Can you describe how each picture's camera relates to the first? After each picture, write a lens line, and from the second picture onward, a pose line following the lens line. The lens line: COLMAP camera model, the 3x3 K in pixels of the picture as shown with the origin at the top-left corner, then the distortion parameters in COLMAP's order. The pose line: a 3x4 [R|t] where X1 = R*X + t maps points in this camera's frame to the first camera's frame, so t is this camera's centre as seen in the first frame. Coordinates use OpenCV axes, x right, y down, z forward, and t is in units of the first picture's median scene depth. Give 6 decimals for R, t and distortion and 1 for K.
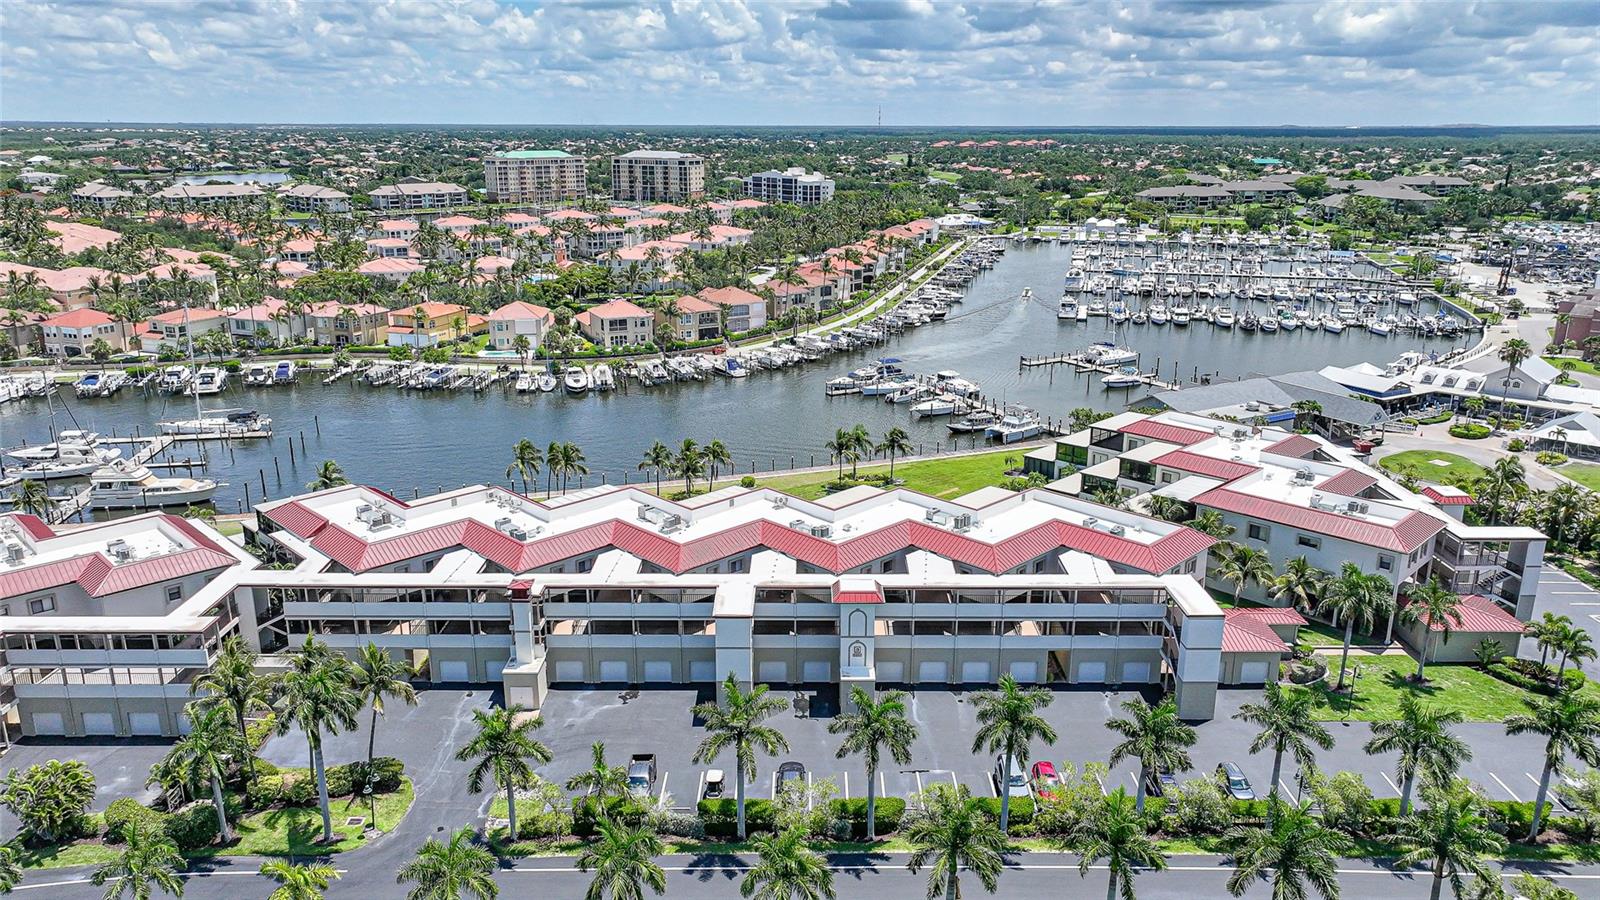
lens RADIAL K [[1121.4, 0, 809.0], [0, 1121.4, 449.9], [0, 0, 1]] dist [0.000064, 0.013166]
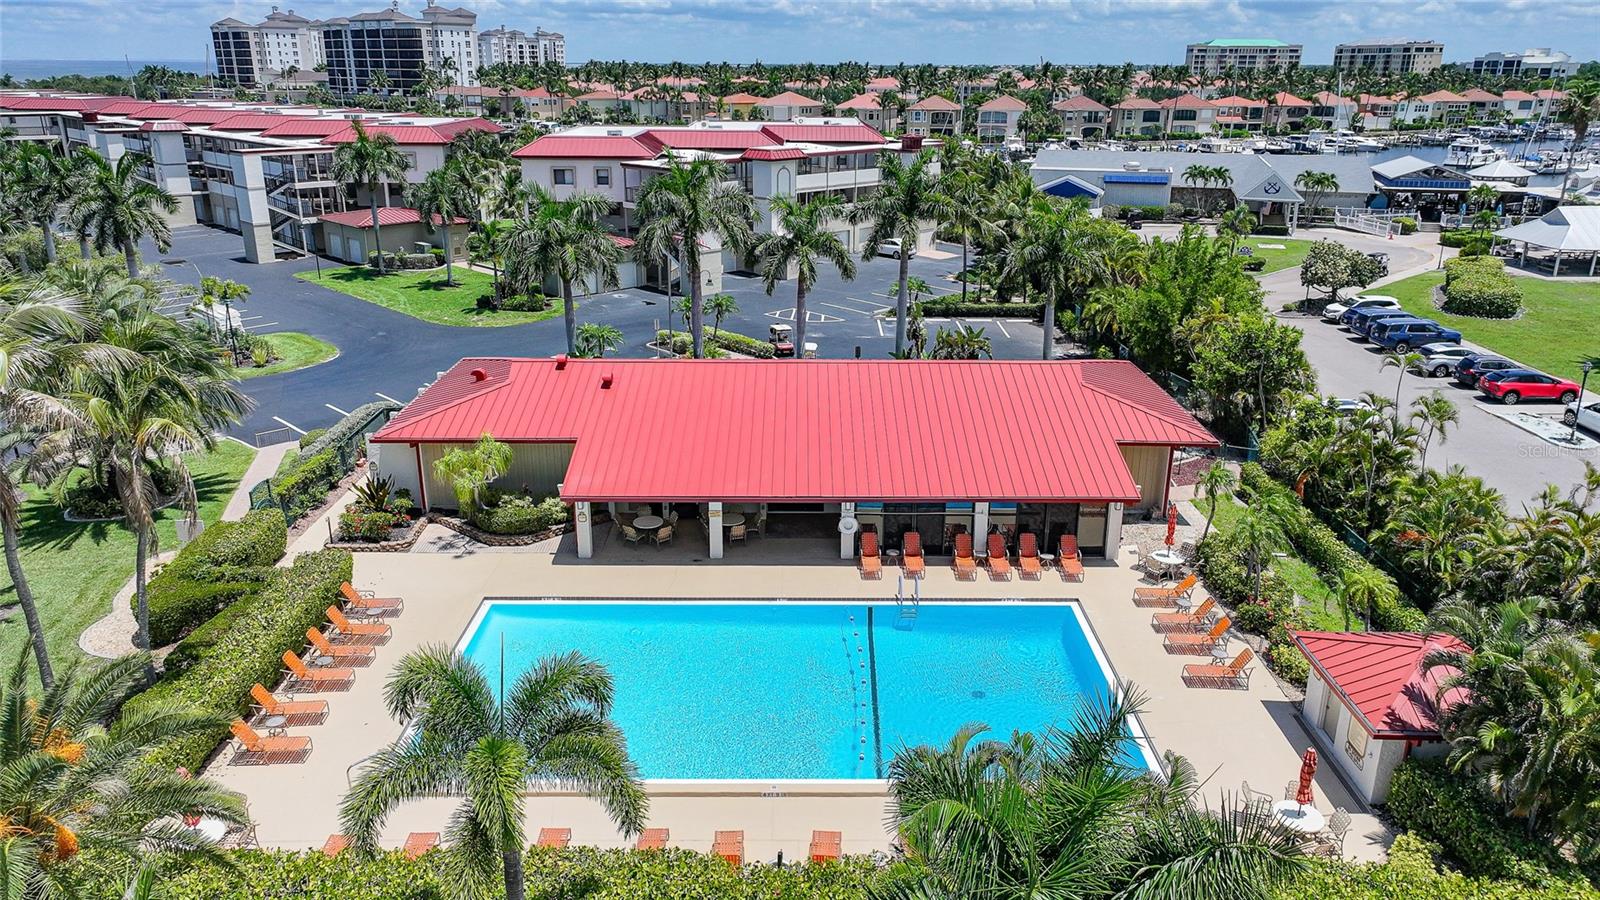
lens RADIAL K [[1121.4, 0, 799.4], [0, 1121.4, 446.1], [0, 0, 1]] dist [0.000064, 0.013166]
pose [[0.706777, 0.228391, -0.669555, 0.201627], [-0.199458, 0.972389, 0.121143, 0.024744], [0.678736, 0.047927, 0.732816, 0.080057]]
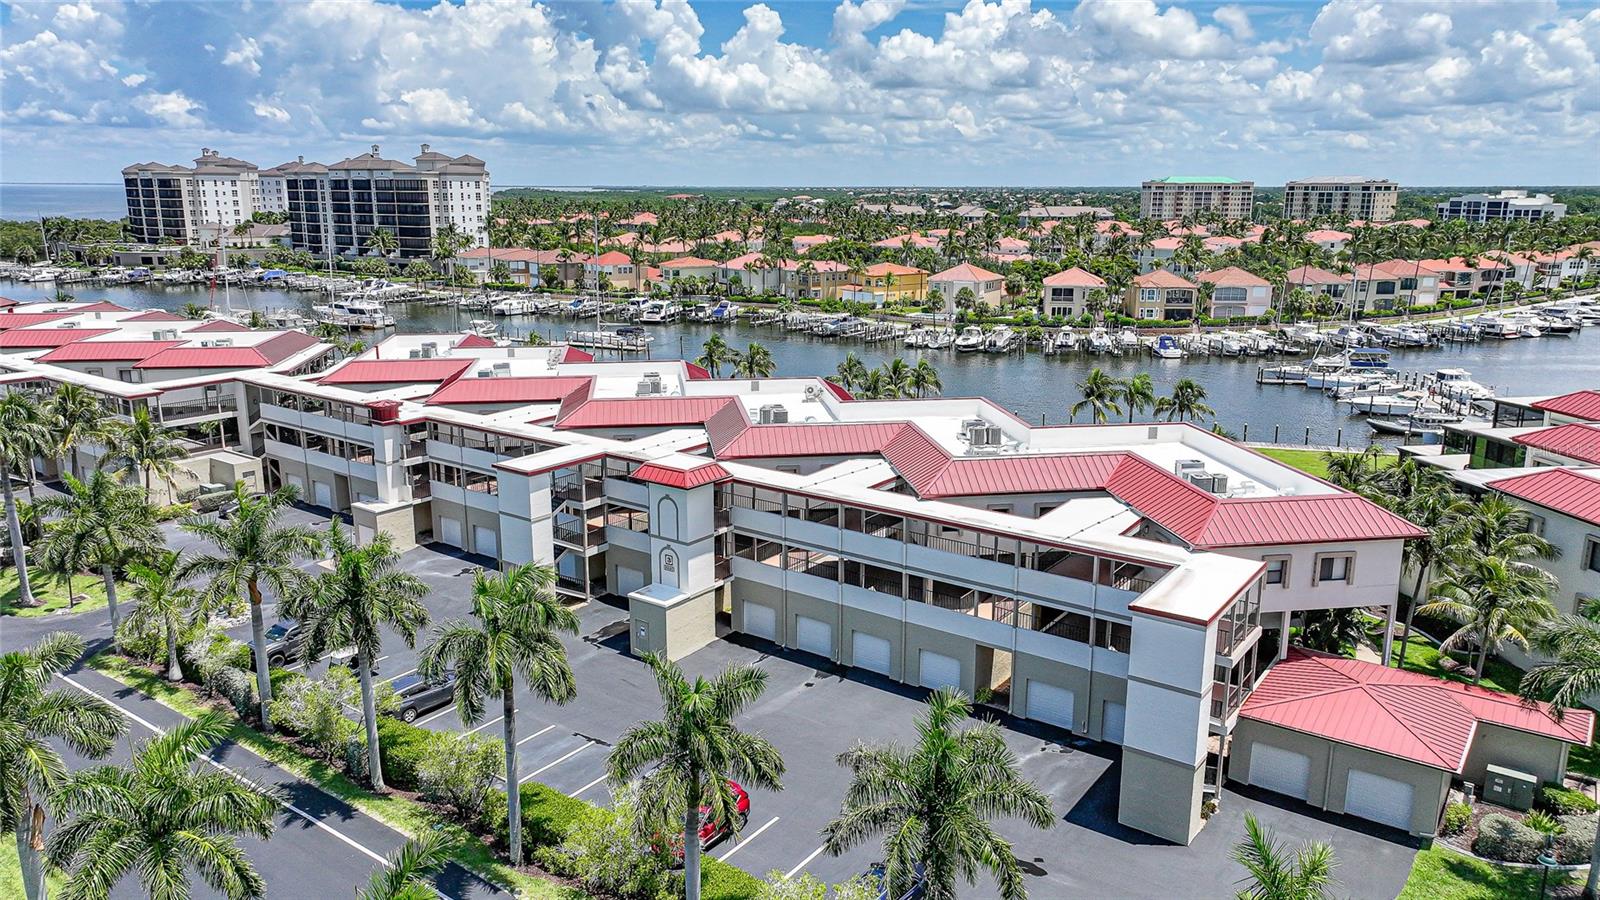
lens RADIAL K [[1121.4, 0, 803.4], [0, 1121.4, 444.3], [0, 0, 1]] dist [0.000064, 0.013166]
pose [[0.803062, 0.131537, -0.581196, 0.067069], [-0.165061, 0.986271, -0.004857, 0.014159], [0.572579, 0.099833, 0.813749, 0.070083]]
